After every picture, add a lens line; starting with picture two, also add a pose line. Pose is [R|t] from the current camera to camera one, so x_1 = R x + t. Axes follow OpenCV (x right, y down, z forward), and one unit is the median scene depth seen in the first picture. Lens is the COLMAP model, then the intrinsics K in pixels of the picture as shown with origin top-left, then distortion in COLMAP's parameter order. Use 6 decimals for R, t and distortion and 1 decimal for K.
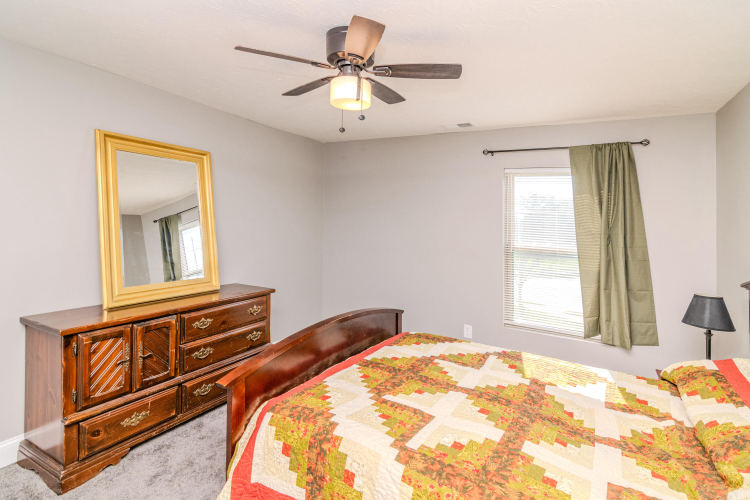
lens RADIAL K [[372.2, 0, 379.1], [0, 372.2, 252.0], [0, 0, 1]] dist [-0.005431, -0.001667]
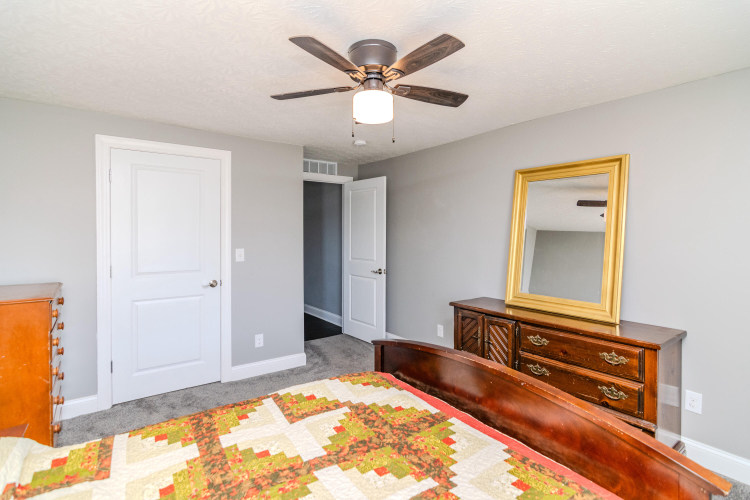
lens RADIAL K [[372.2, 0, 379.1], [0, 372.2, 252.0], [0, 0, 1]] dist [-0.005431, -0.001667]
pose [[-0.412219, 0.015697, -0.910950, 0.755144], [-0.089194, 0.994353, 0.057496, -0.077605], [0.906708, 0.104952, -0.408491, 1.242833]]
